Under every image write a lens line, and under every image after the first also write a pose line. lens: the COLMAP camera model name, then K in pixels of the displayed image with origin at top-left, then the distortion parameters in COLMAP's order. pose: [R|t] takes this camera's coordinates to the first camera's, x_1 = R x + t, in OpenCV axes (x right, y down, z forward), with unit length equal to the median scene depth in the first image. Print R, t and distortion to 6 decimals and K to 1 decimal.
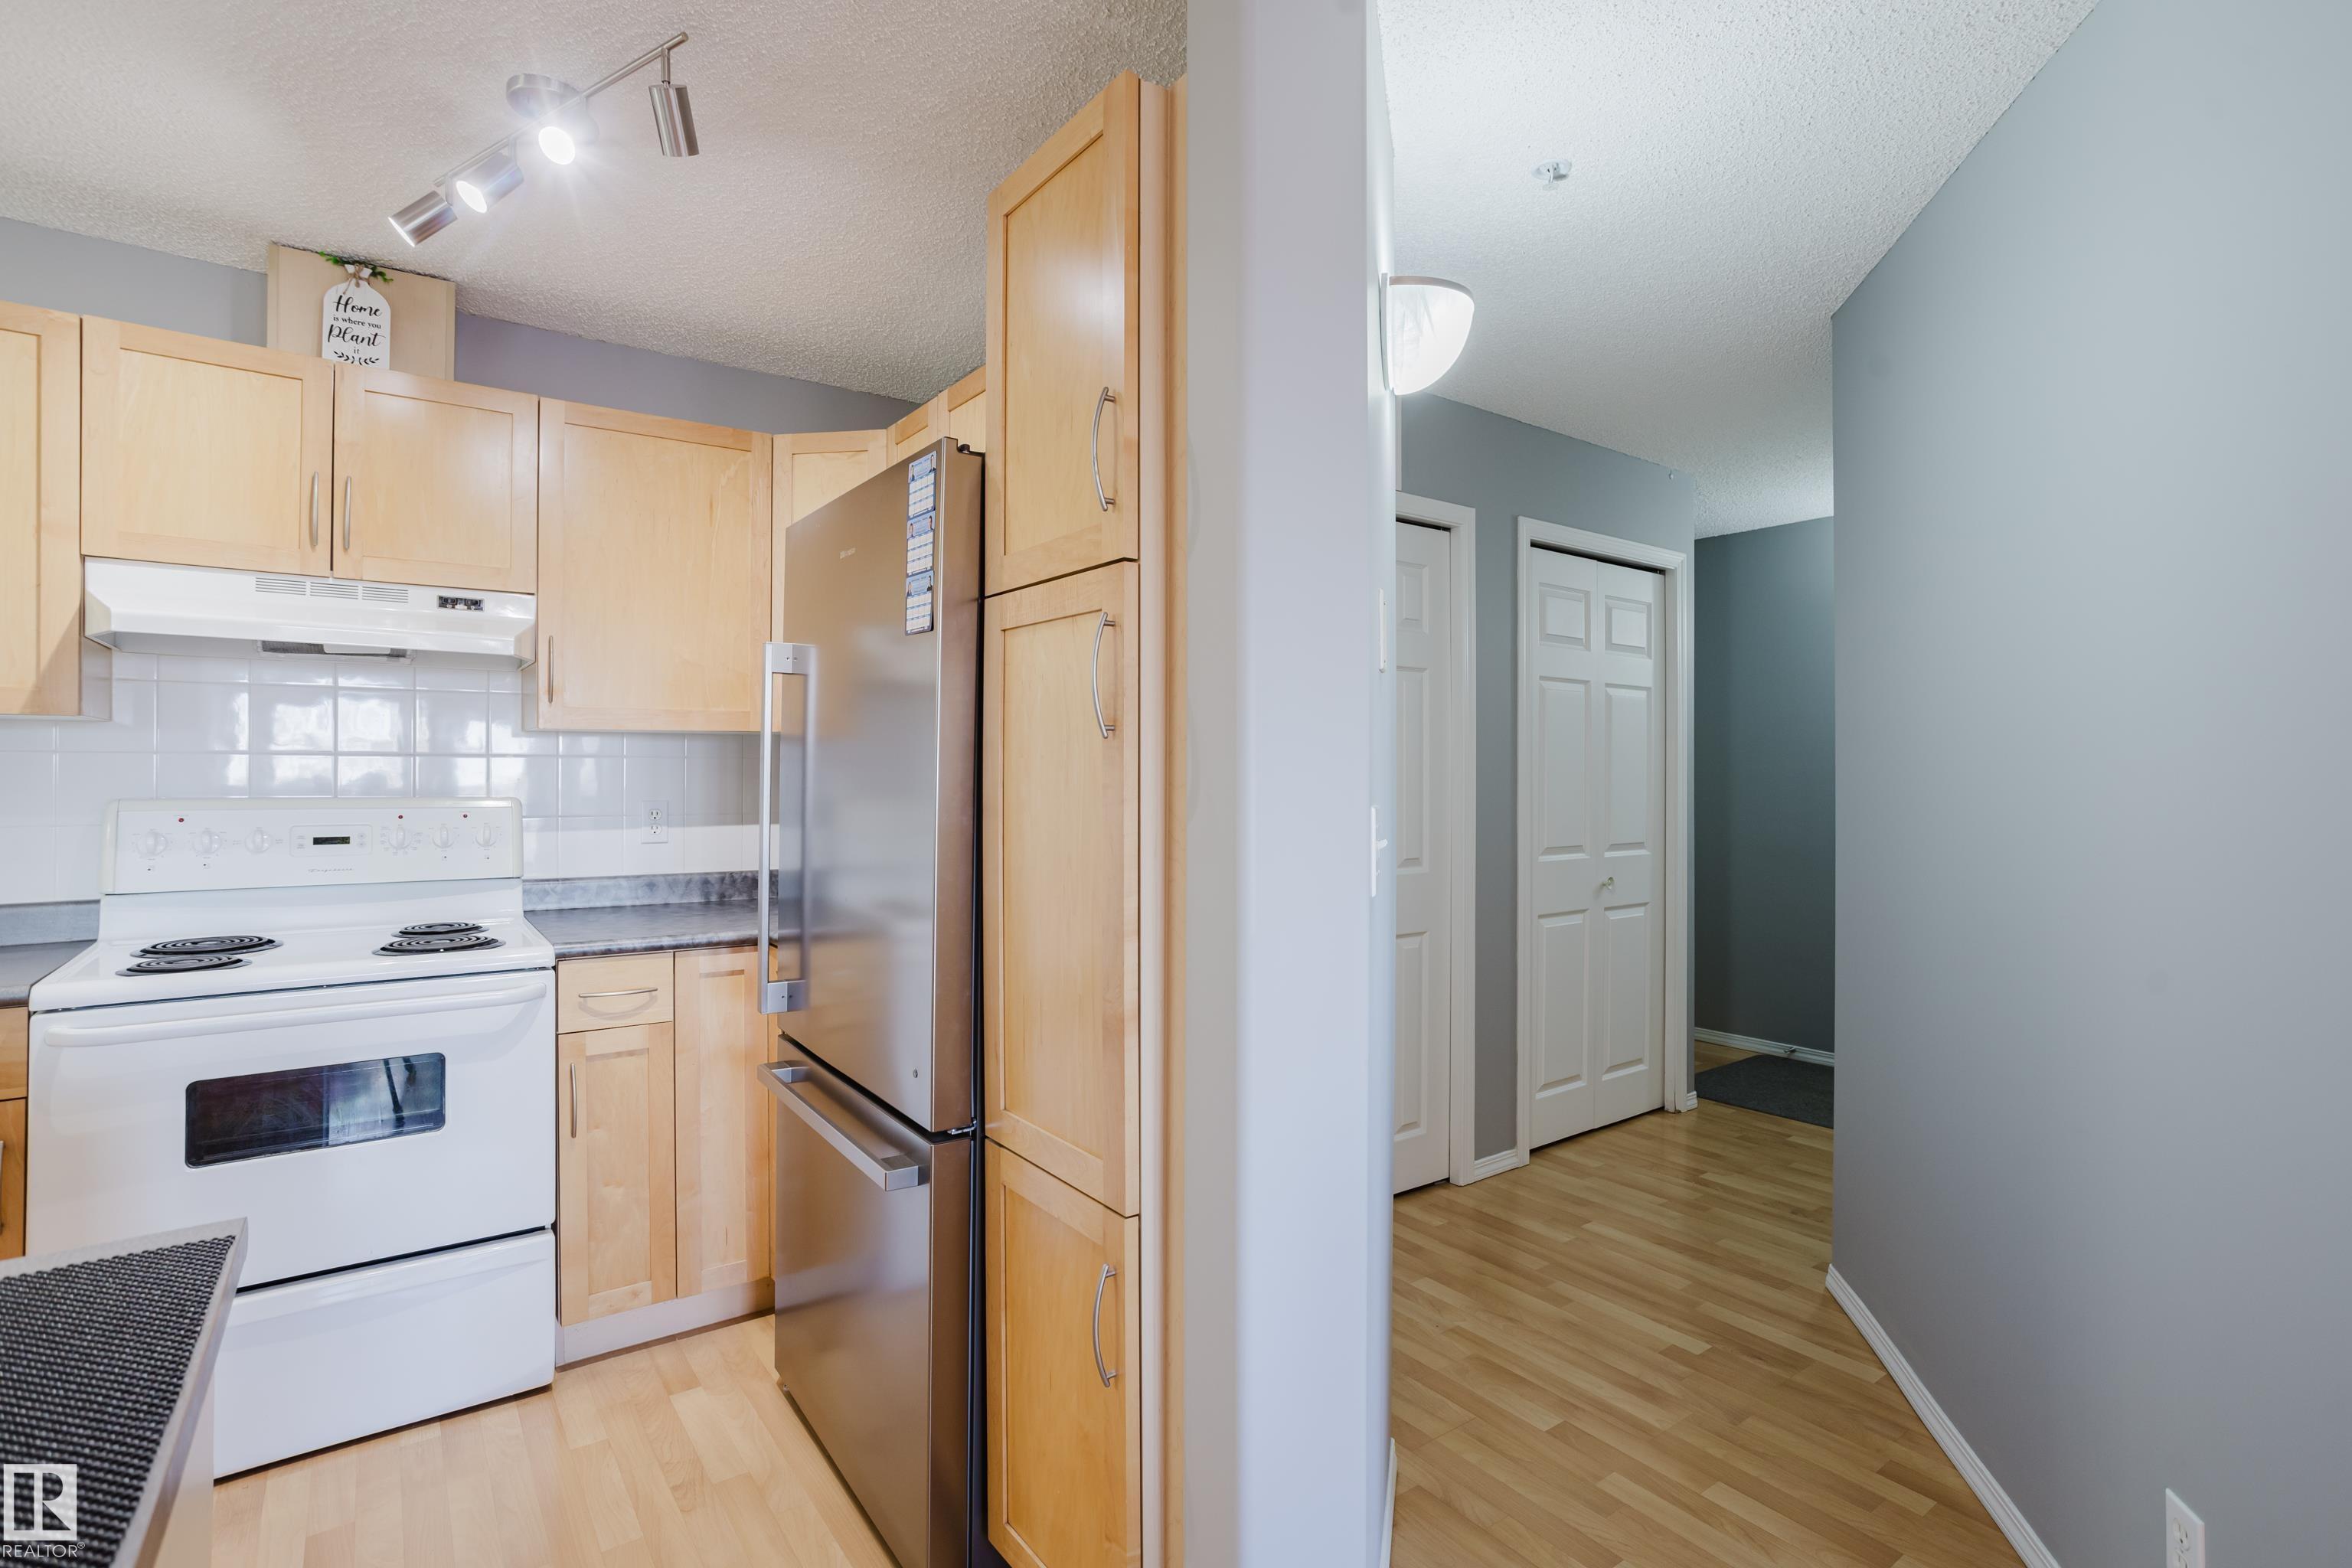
lens RADIAL K [[1117.1, 0, 1135.0], [0, 1117.1, 759.4], [0, 0, 1]] dist [0.001623, 0.000619]
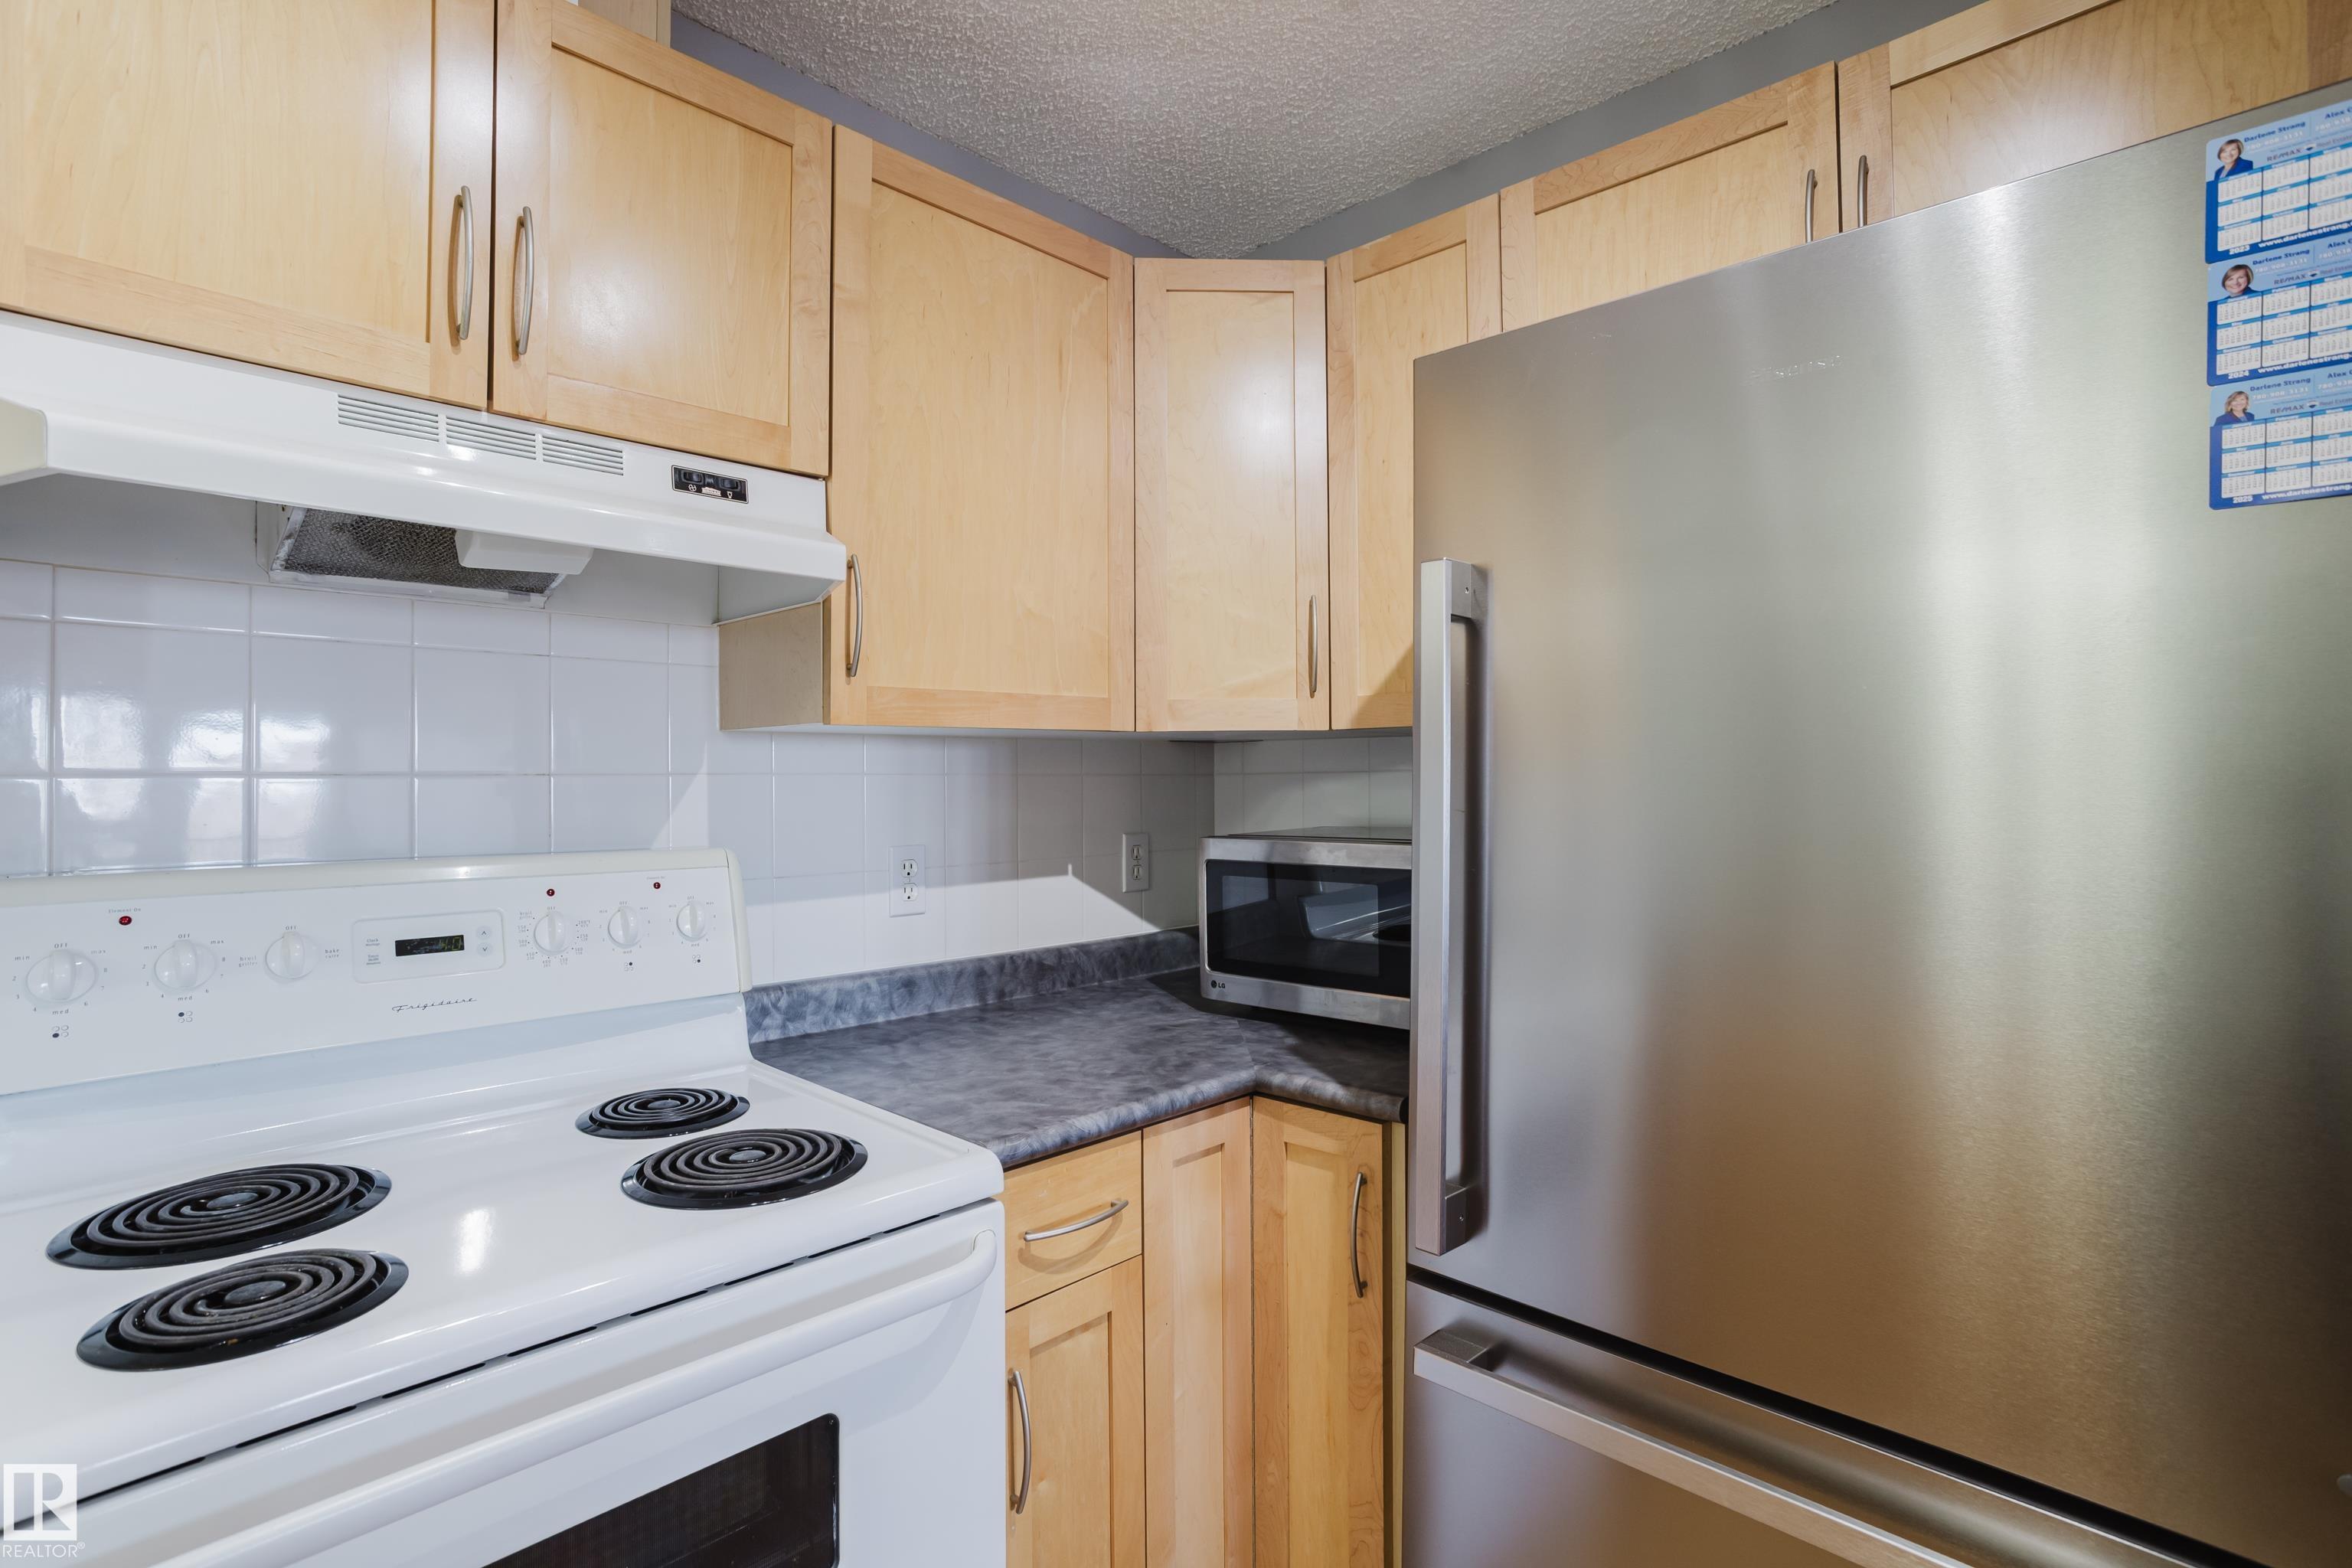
lens RADIAL K [[1140.8, 0, 1179.8], [0, 1140.8, 752.0], [0, 0, 1]] dist [-0.033219, 0.013501]
pose [[0.978056, -0.005139, 0.208280, -0.502641], [0.008607, 0.999839, -0.015749, -0.003786], [-0.208166, 0.017196, 0.977942, 0.439493]]
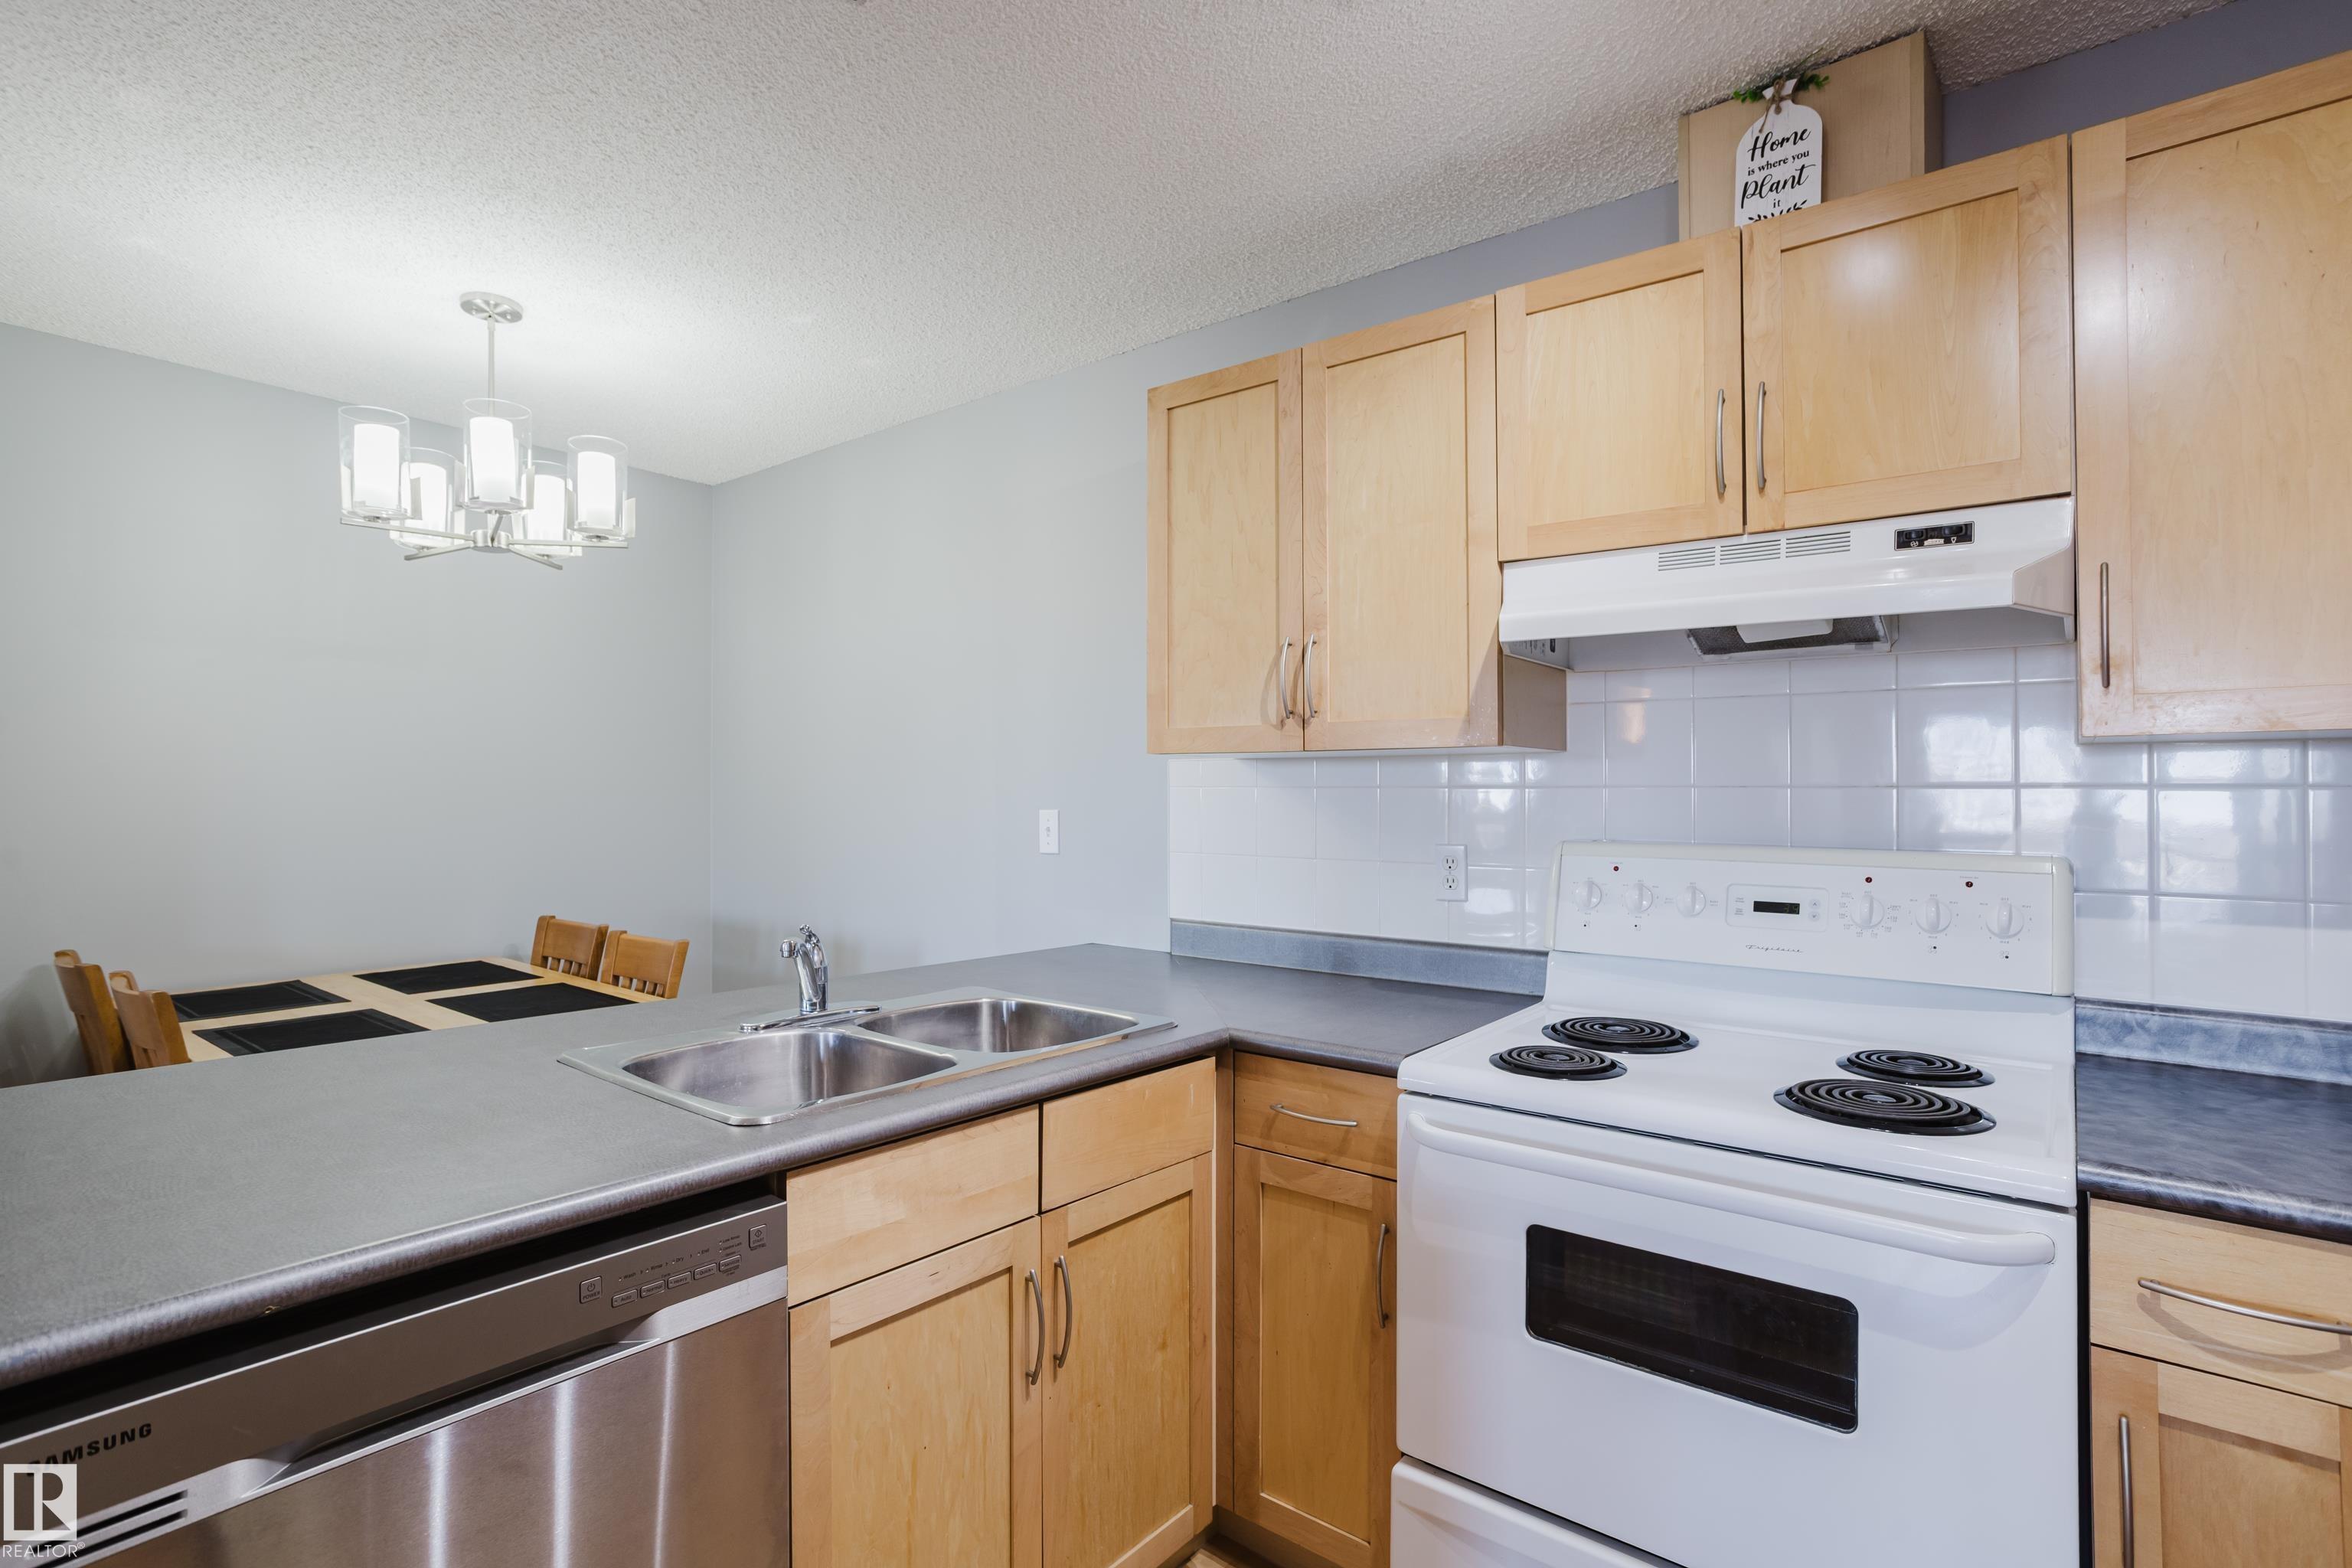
lens RADIAL K [[1143.5, 0, 1177.3], [0, 1143.5, 778.3], [0, 0, 1]] dist [-0.048021, 0.029450]
pose [[0.291708, -0.015983, -0.956374, -0.141757], [0.004617, 0.999872, -0.015302, -0.000554], [0.956496, 0.000048, 0.291745, 0.432541]]
